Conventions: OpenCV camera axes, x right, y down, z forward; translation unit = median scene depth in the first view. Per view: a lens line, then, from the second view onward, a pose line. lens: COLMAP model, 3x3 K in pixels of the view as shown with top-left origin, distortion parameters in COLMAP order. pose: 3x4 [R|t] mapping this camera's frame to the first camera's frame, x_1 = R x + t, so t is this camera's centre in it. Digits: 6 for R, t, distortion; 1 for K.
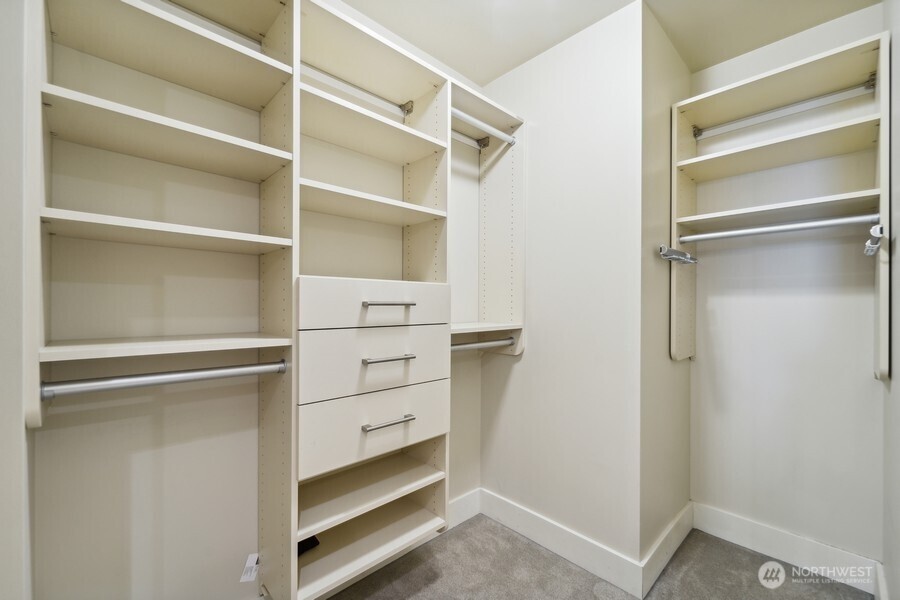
lens RADIAL K [[371.8, 0, 446.5], [0, 371.8, 304.8], [0, 0, 1]] dist [0.000955, -0.000222]
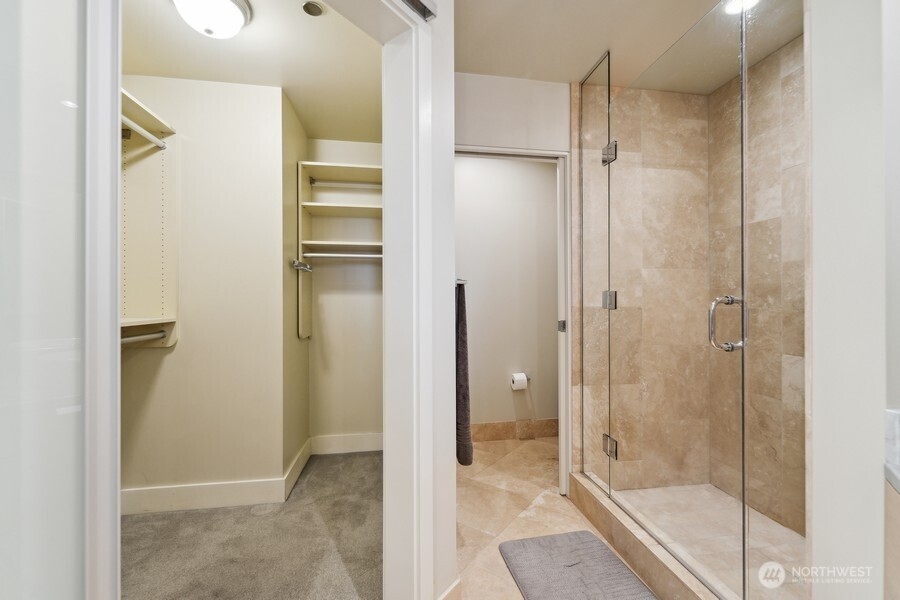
lens RADIAL K [[371.8, 0, 446.5], [0, 371.8, 304.8], [0, 0, 1]] dist [0.000955, -0.000222]
pose [[0.565896, -0.008200, 0.824436, -0.251891], [0.002387, 0.999963, 0.008308, 0.006869], [-0.824473, -0.002734, 0.565895, -0.279560]]
